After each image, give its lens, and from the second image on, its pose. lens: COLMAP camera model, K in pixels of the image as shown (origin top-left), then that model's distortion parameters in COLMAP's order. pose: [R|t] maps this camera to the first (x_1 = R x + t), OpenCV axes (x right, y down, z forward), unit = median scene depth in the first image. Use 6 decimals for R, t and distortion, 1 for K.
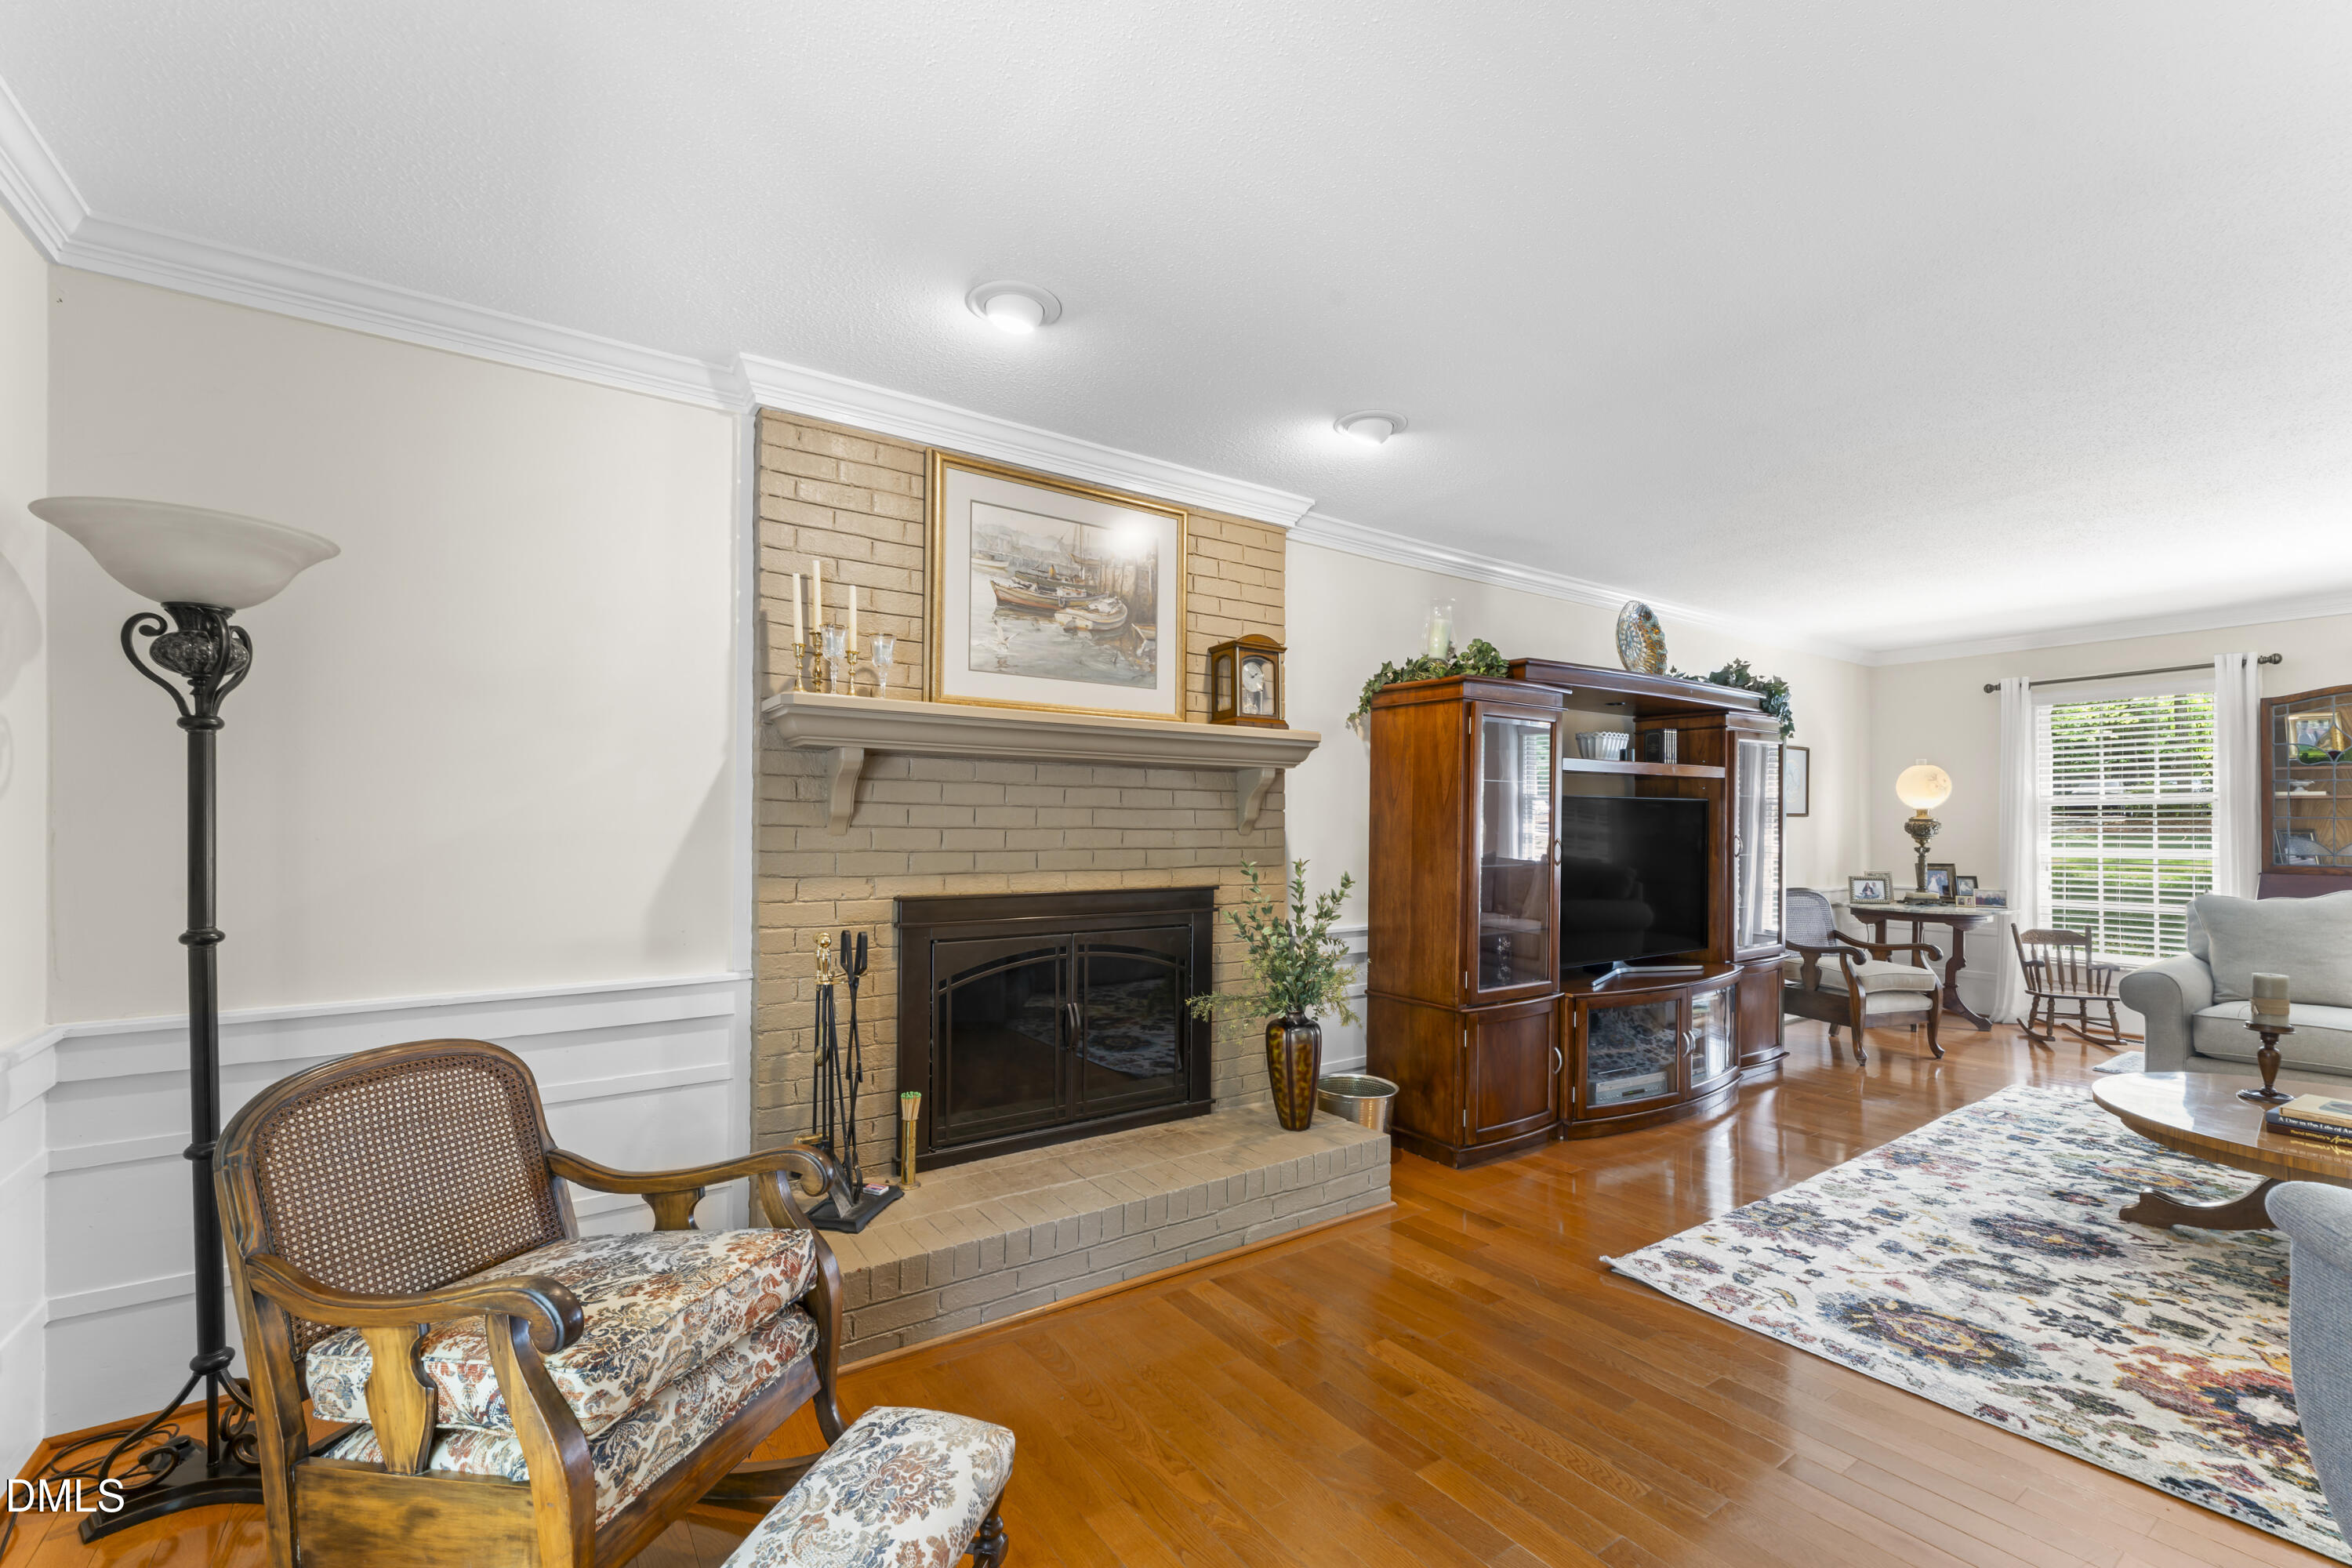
lens RADIAL K [[982.1, 0, 1151.3], [0, 982.1, 827.5], [0, 0, 1]] dist [-0.004732, 0.000131]
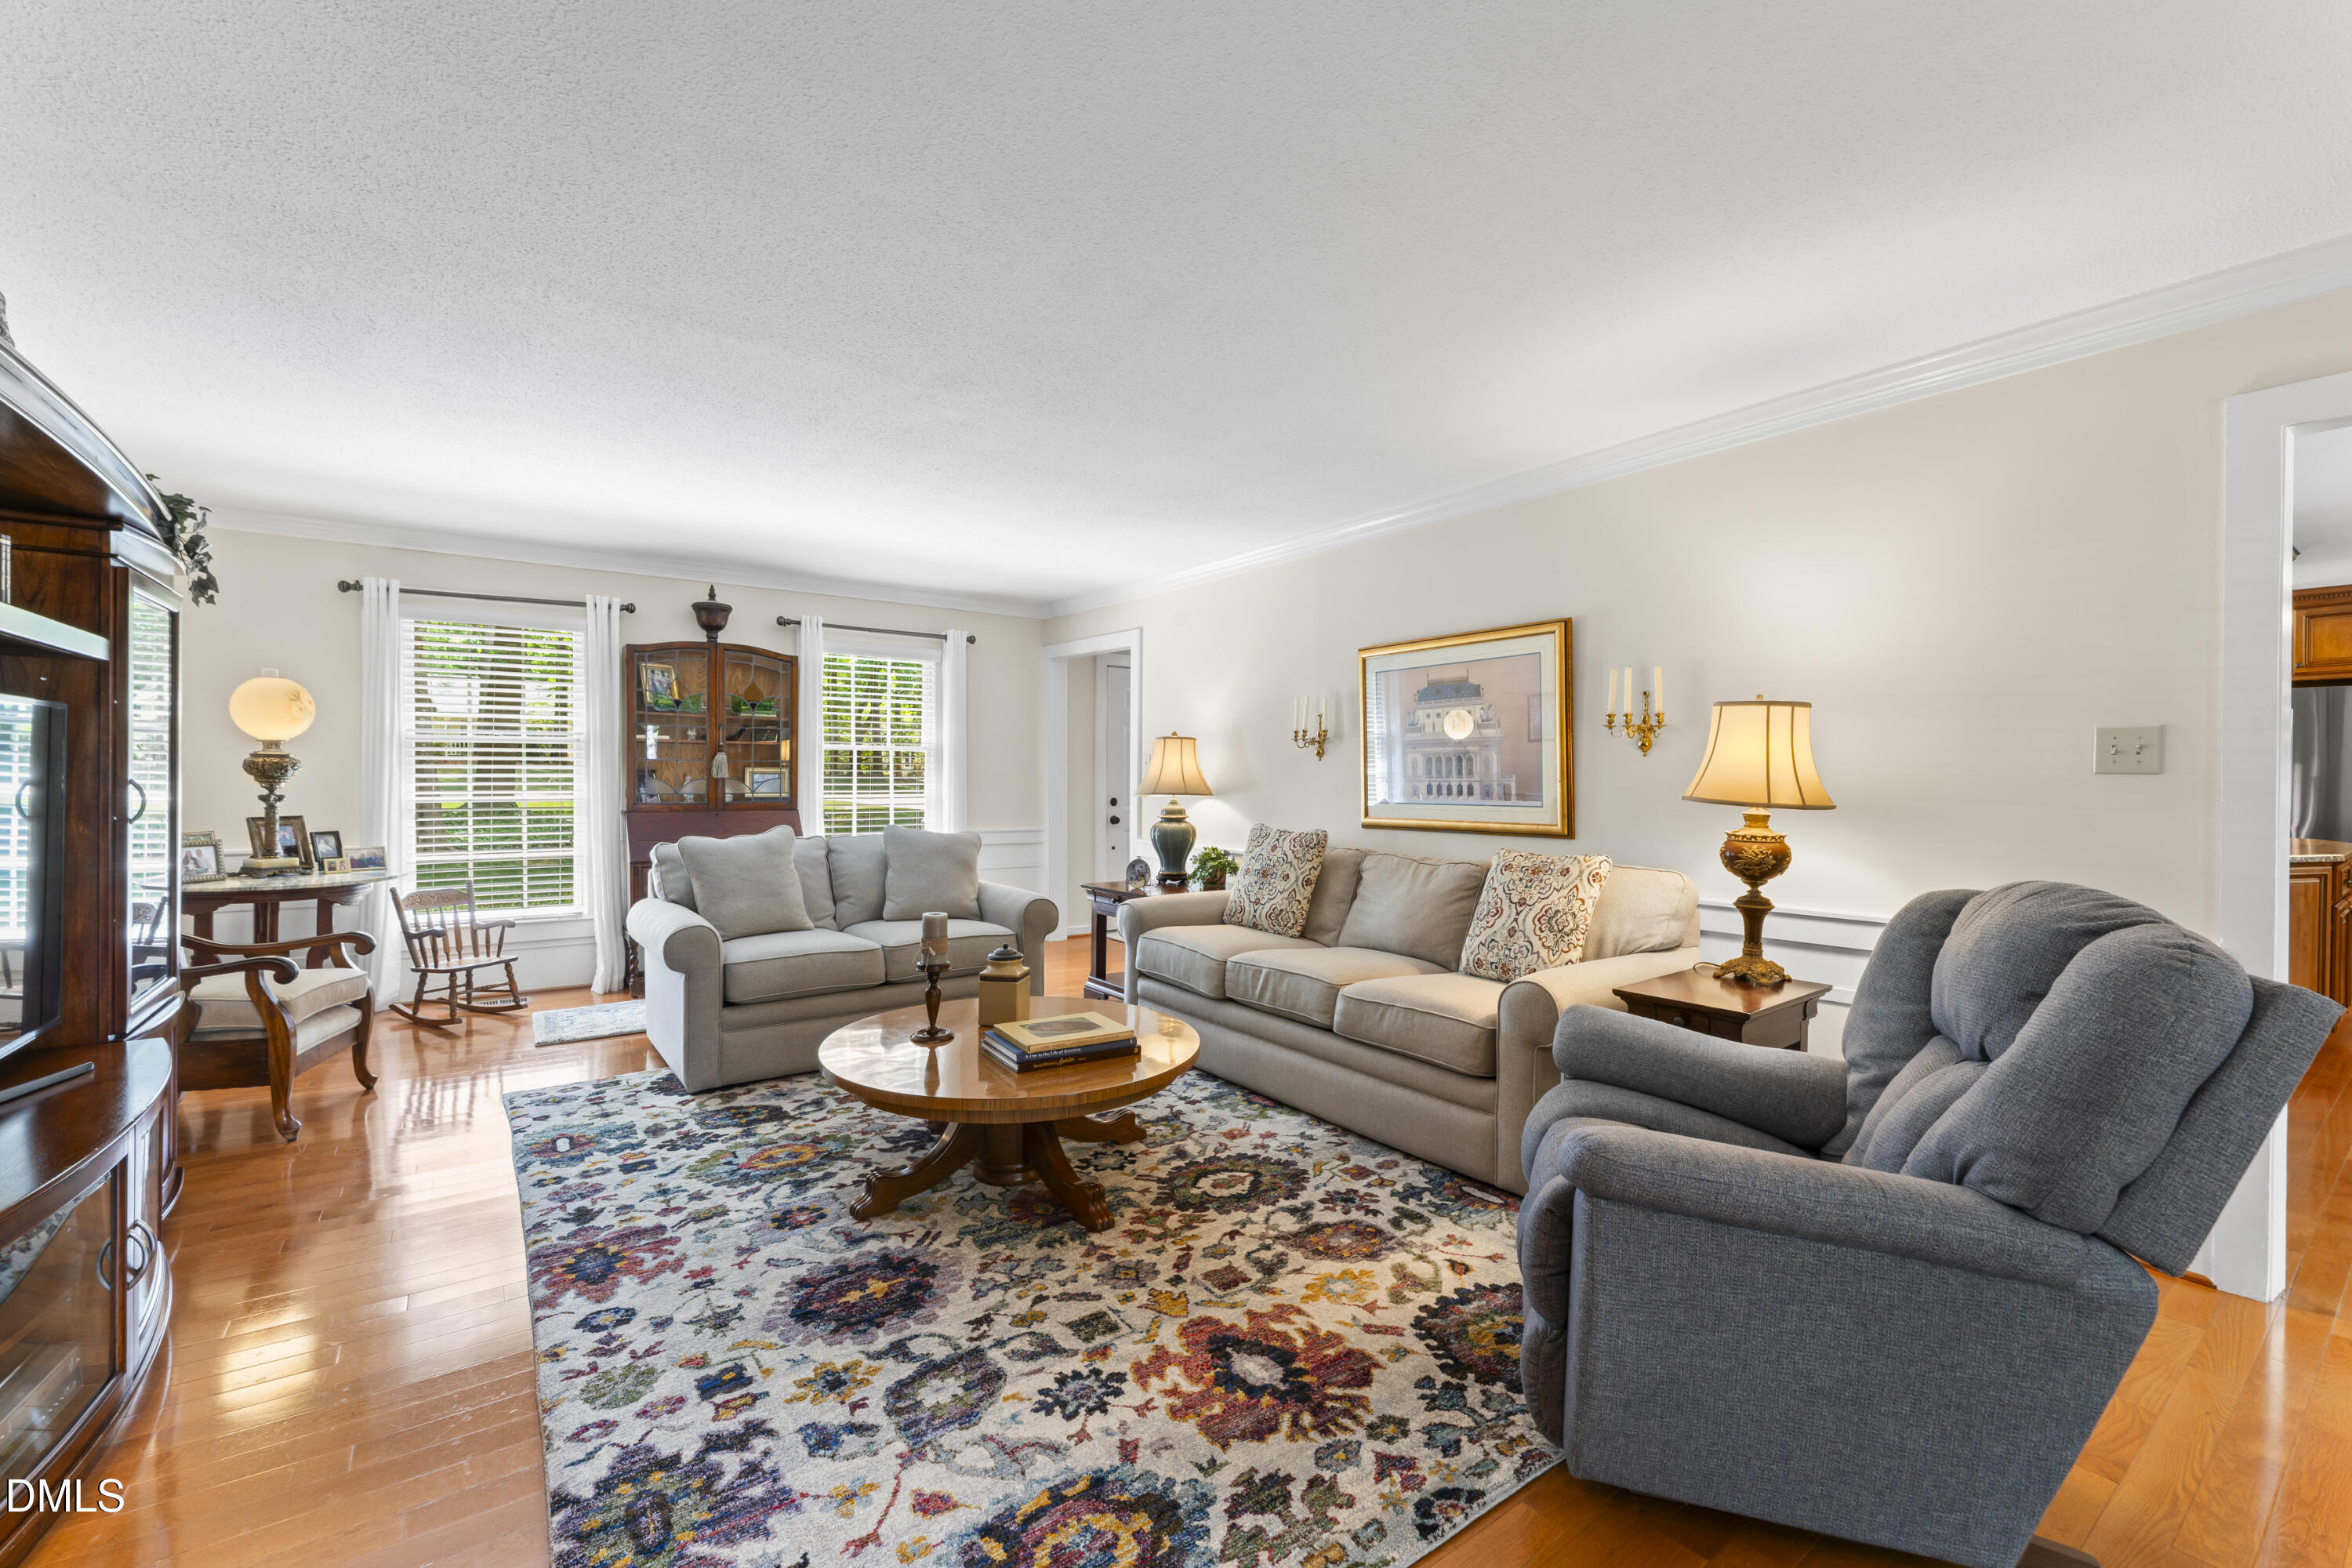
lens RADIAL K [[982.1, 0, 1201.2], [0, 982.1, 778.4], [0, 0, 1]] dist [-0.004732, 0.000131]
pose [[-0.042077, -0.006288, 0.999095, 0.130962], [-0.003977, 0.999973, 0.006126, 0.004687], [-0.999106, -0.003716, -0.042101, 0.805140]]
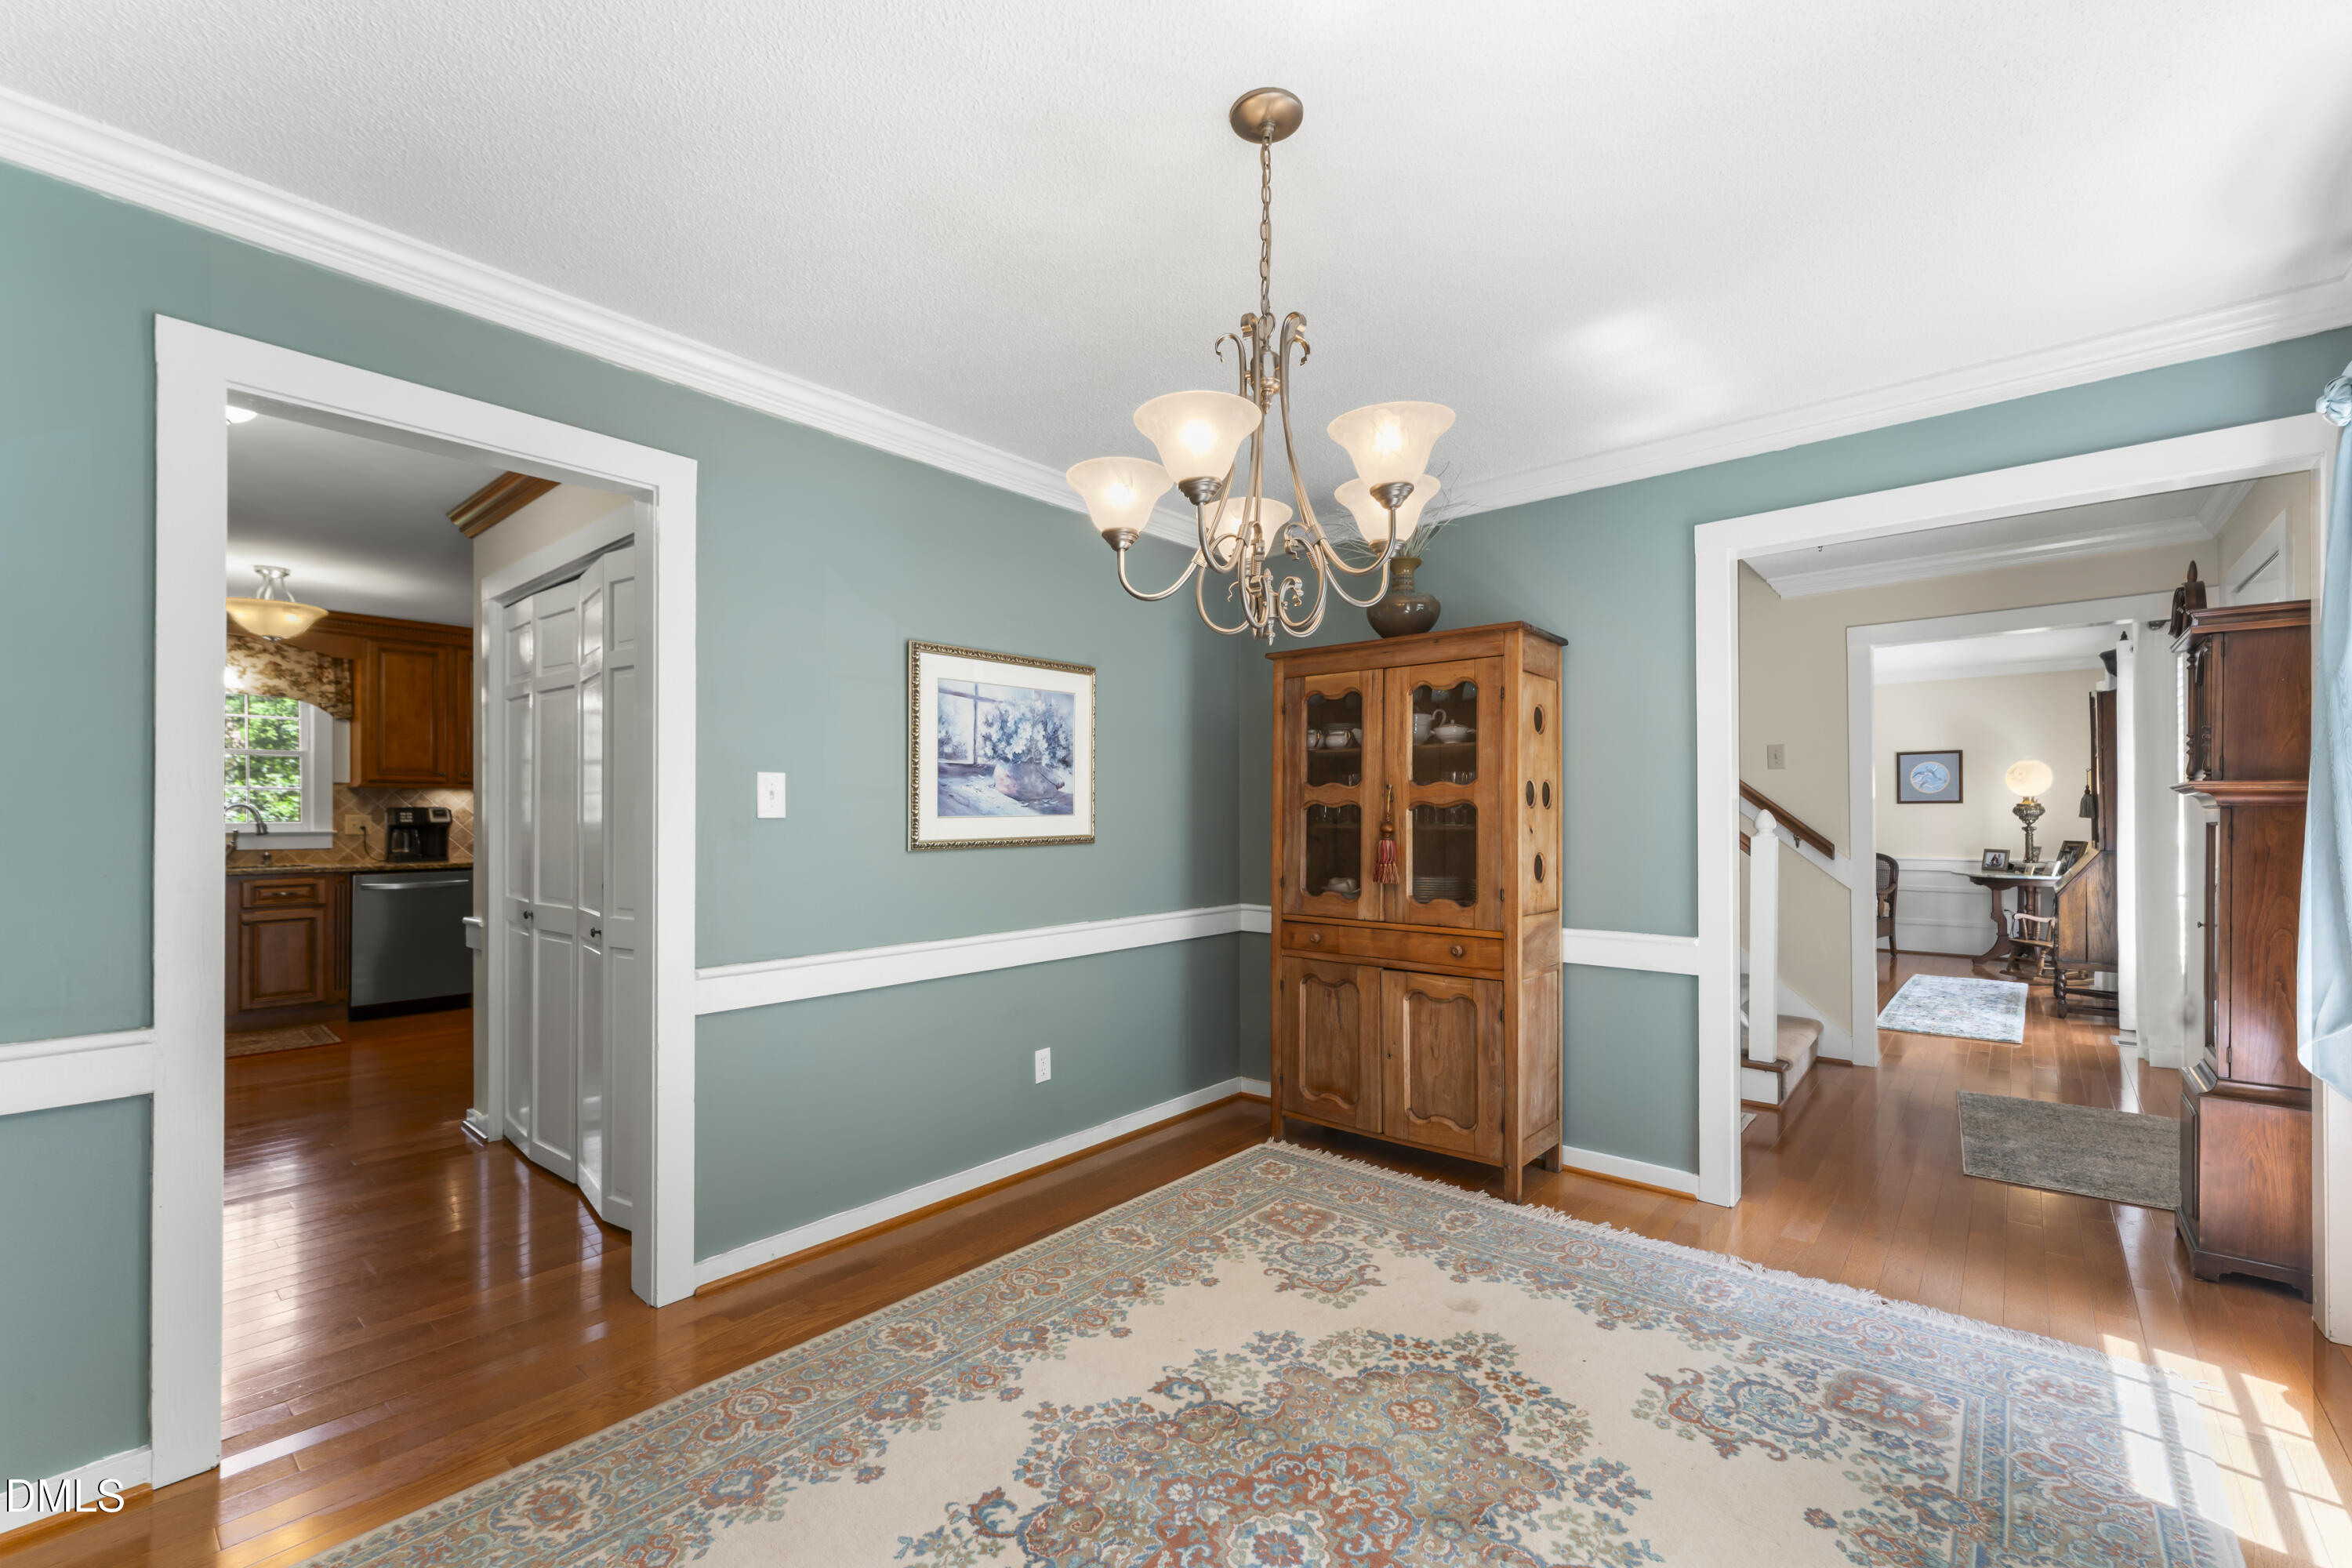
lens RADIAL K [[982.1, 0, 1187.1], [0, 982.1, 793.9], [0, 0, 1]] dist [-0.004732, 0.000131]
pose [[0.264136, -0.016167, -0.964350, 3.756139], [-0.004520, 0.999828, -0.018000, 0.012550], [0.964475, 0.009113, 0.264017, -0.803942]]
